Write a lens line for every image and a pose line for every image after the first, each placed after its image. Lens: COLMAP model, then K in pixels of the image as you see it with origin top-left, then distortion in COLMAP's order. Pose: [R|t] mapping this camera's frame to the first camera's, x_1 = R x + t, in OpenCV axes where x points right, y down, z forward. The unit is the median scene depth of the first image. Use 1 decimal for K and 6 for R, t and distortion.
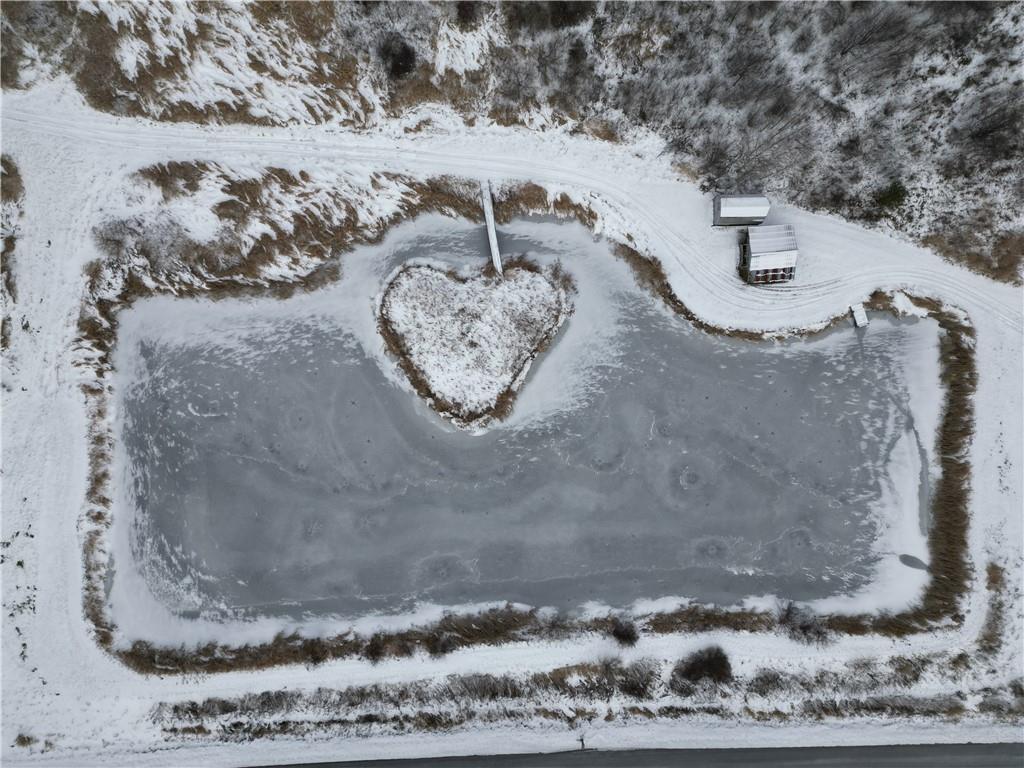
lens RADIAL K [[718.7, 0, 512.0], [0, 718.7, 384.0], [0, 0, 1]] dist [0.098274, -0.091500]
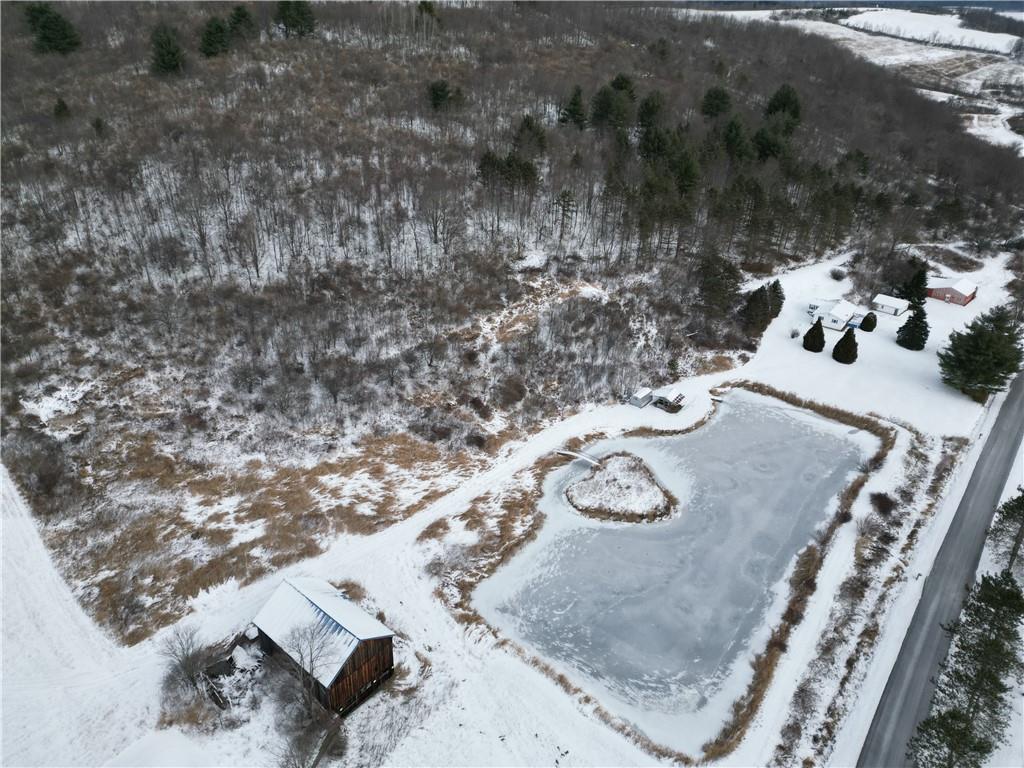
lens RADIAL K [[718.7, 0, 512.0], [0, 718.7, 384.0], [0, 0, 1]] dist [0.098274, -0.091500]
pose [[0.637989, -0.359409, 0.681025, -1.248990], [0.769946, 0.283462, -0.571693, 0.609493], [0.012427, 0.889086, 0.457571, 0.030459]]
